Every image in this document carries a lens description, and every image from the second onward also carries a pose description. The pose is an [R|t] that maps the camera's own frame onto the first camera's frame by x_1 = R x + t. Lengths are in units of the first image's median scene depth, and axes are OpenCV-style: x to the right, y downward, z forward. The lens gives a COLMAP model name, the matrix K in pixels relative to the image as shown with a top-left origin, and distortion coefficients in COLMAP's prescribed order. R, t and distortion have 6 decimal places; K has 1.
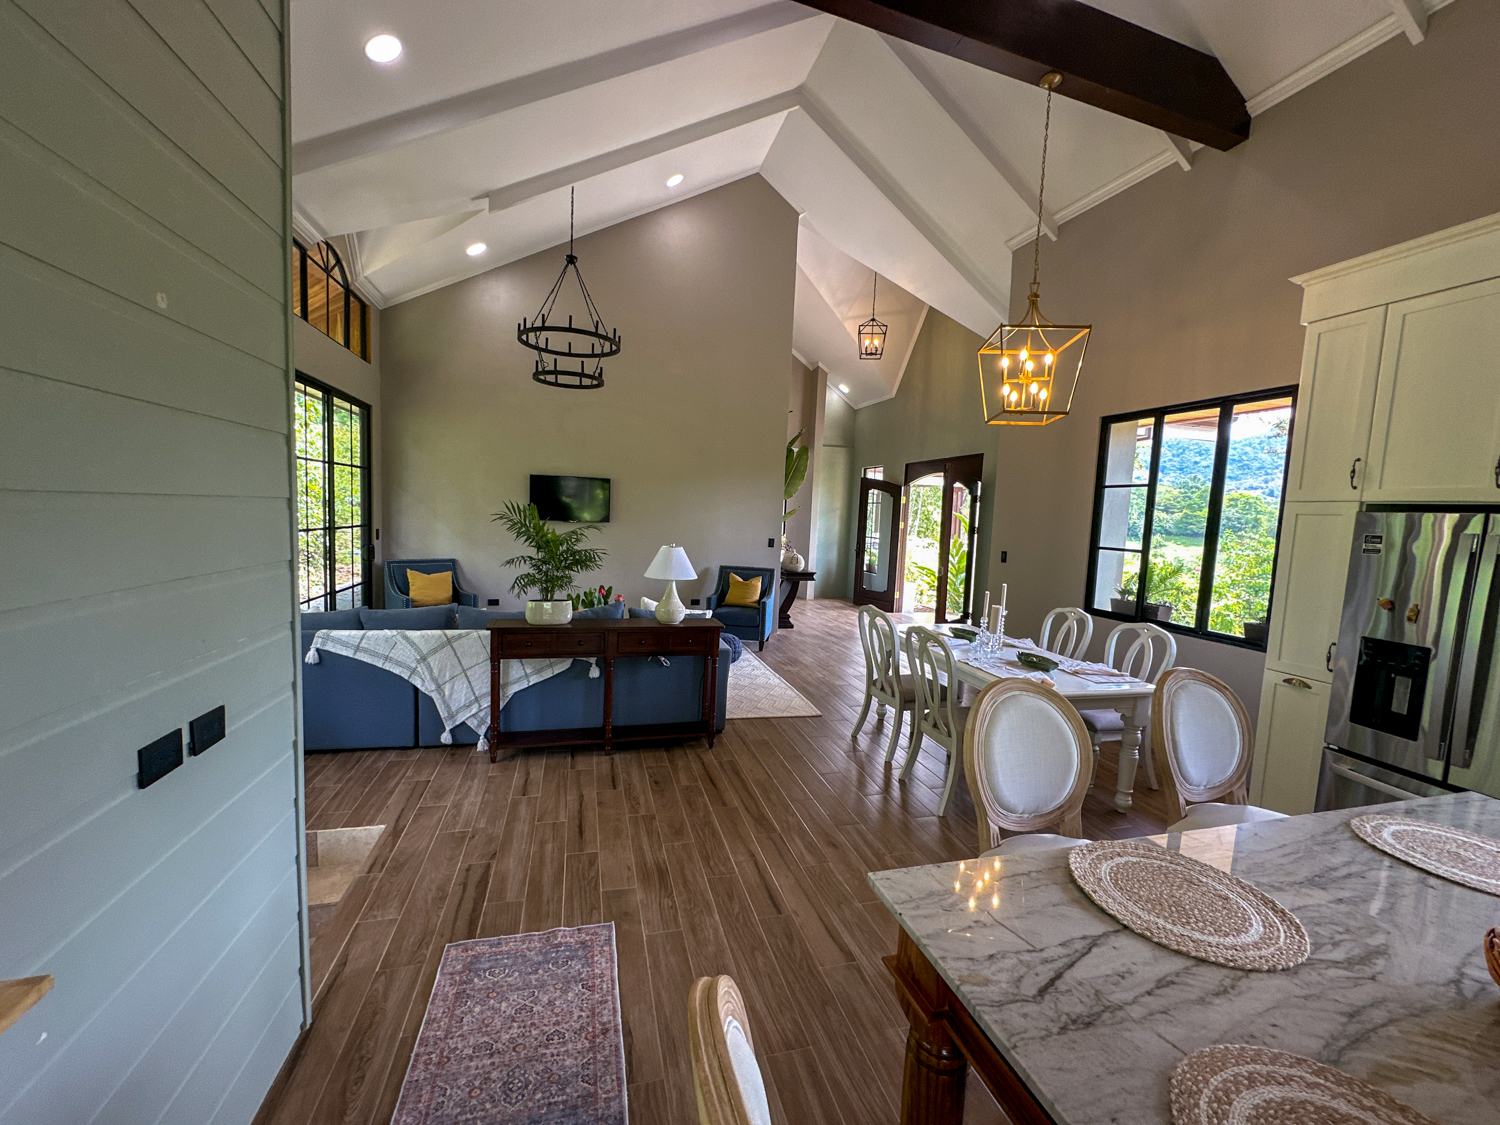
lens RADIAL K [[599.0, 0, 750.0], [0, 599.0, 562.5], [0, 0, 1]] dist [-0.000798, -0.000231]
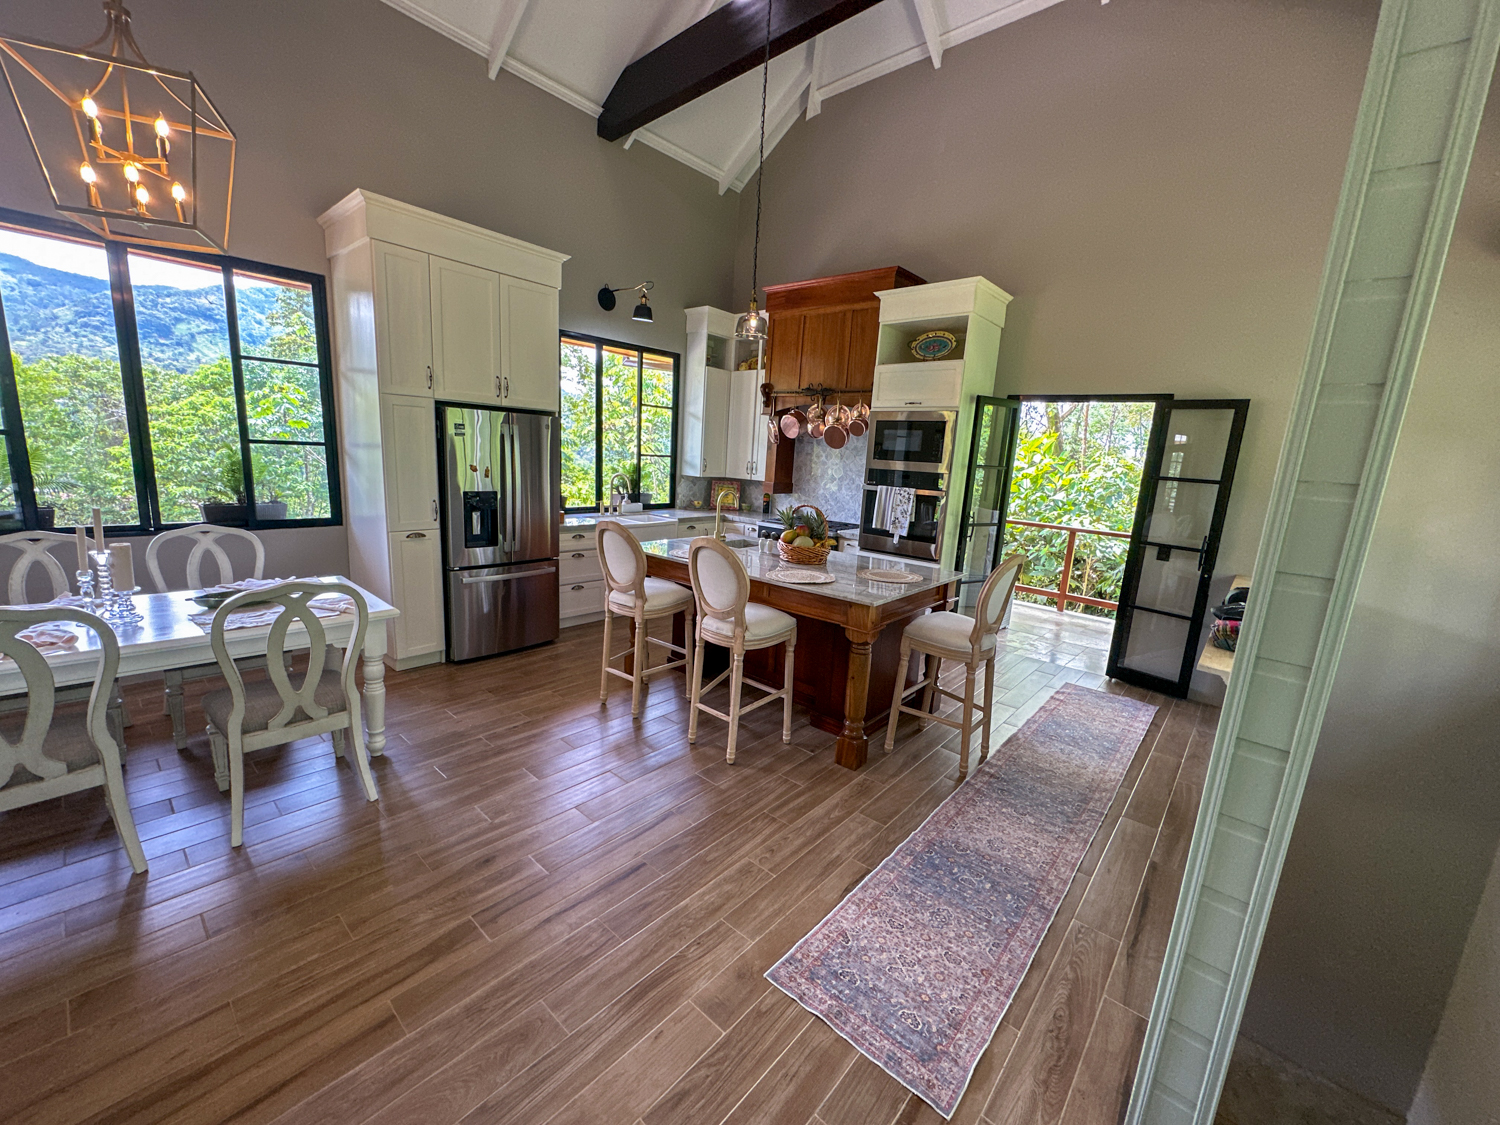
lens RADIAL K [[599.0, 0, 750.0], [0, 599.0, 562.5], [0, 0, 1]] dist [-0.000798, -0.000231]
pose [[-0.540753, -0.232836, 0.808315, -0.443408], [-0.013788, 0.963253, 0.268243, -0.083454], [-0.841068, 0.133908, -0.524092, 0.823554]]
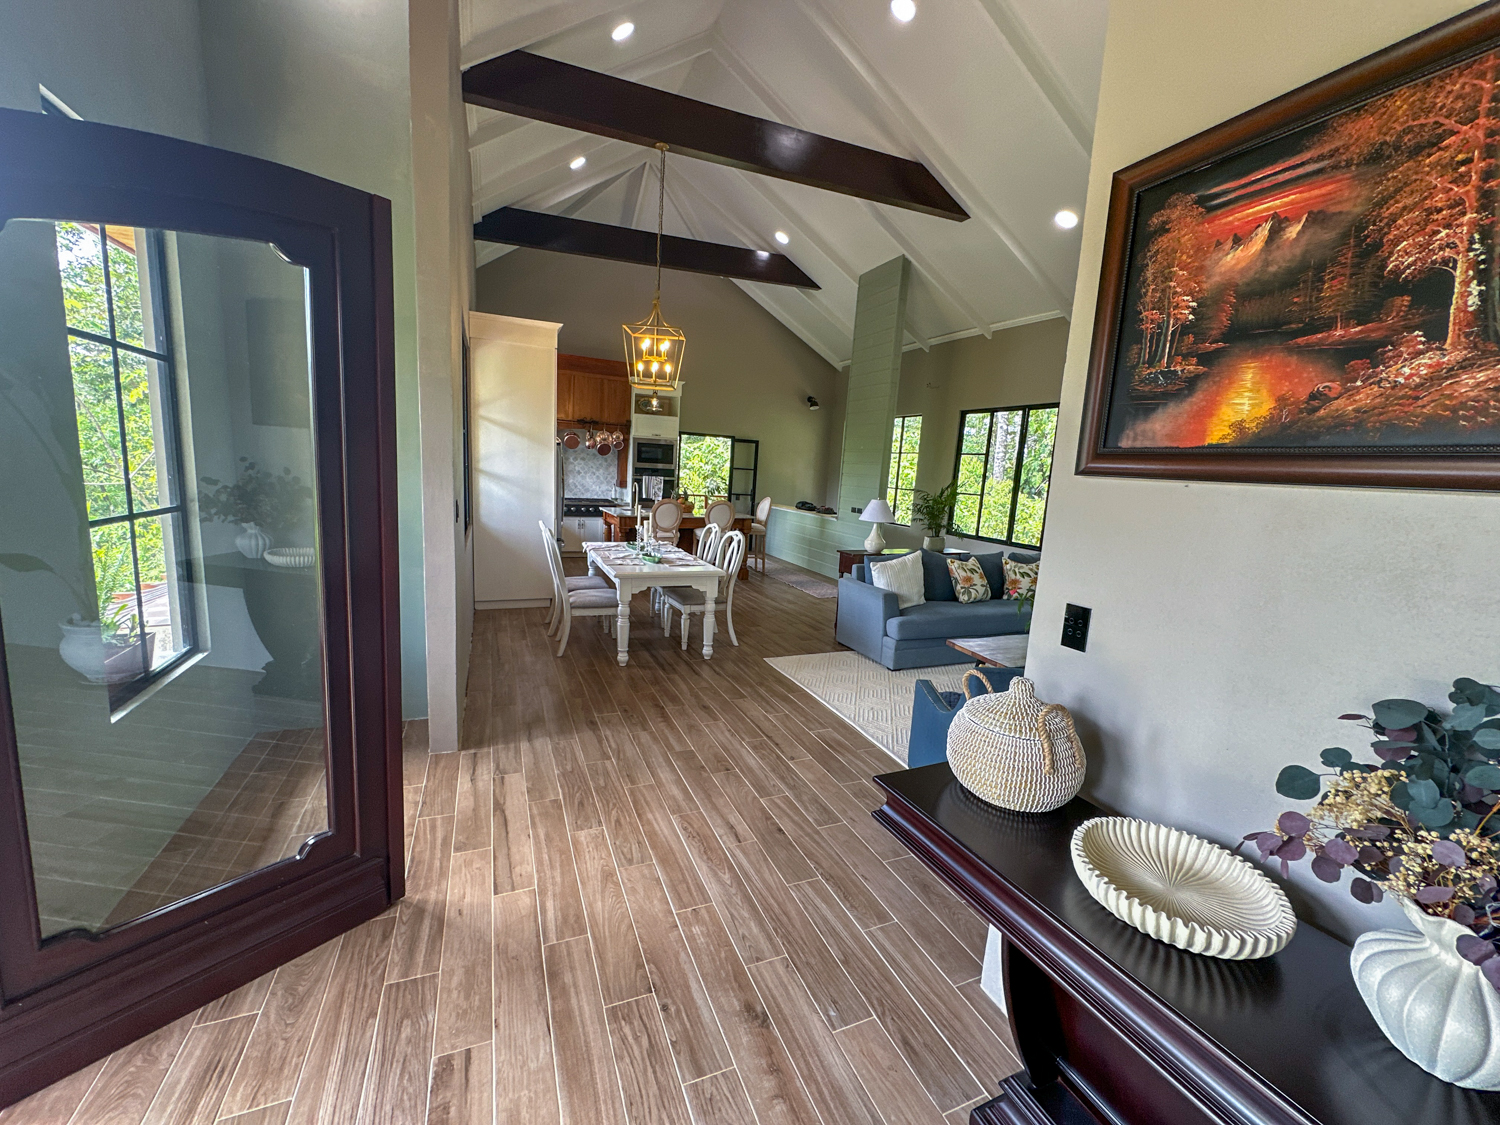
lens RADIAL K [[599.0, 0, 750.0], [0, 599.0, 562.5], [0, 0, 1]] dist [-0.000798, -0.000231]
pose [[-0.985239, -0.081957, -0.150287, 0.391956], [-0.115797, 0.965674, 0.232518, -0.187480], [0.126072, 0.246489, -0.960911, 2.458705]]
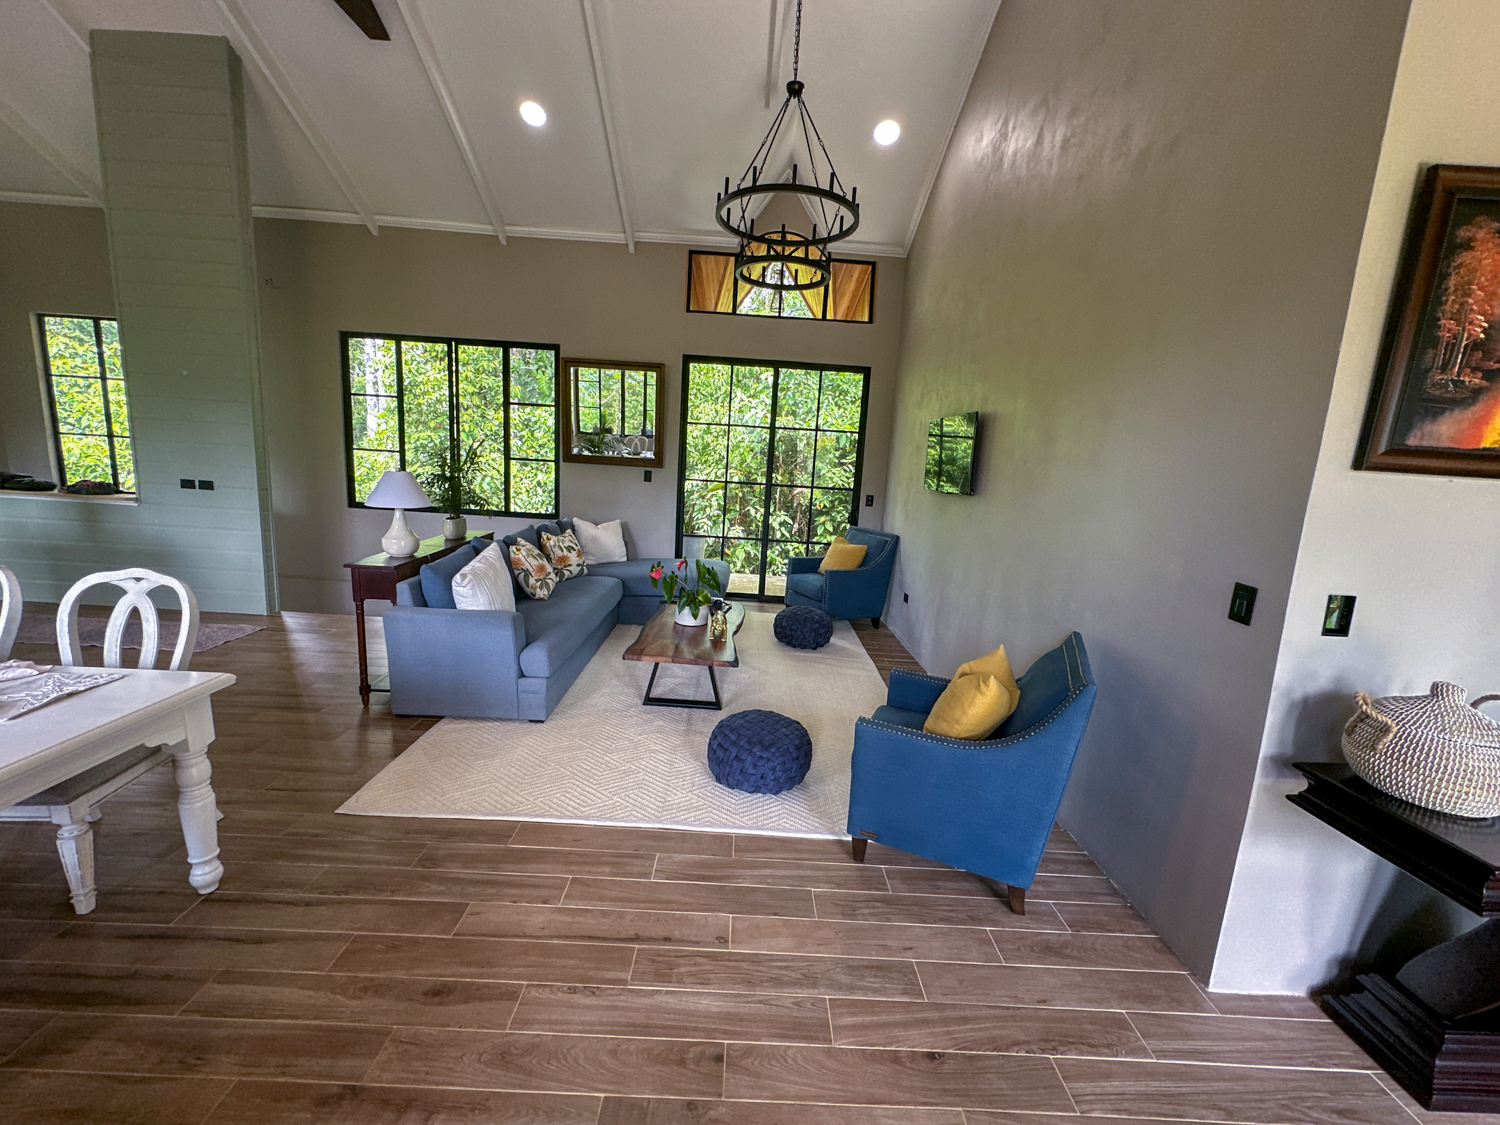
lens RADIAL K [[599.0, 0, 750.0], [0, 599.0, 562.5], [0, 0, 1]] dist [-0.000798, -0.000231]
pose [[-0.258408, 0.108467, -0.959927, 0.625495], [-0.151171, 0.976894, 0.151079, -0.112301], [0.954135, 0.184153, -0.236040, 1.785729]]
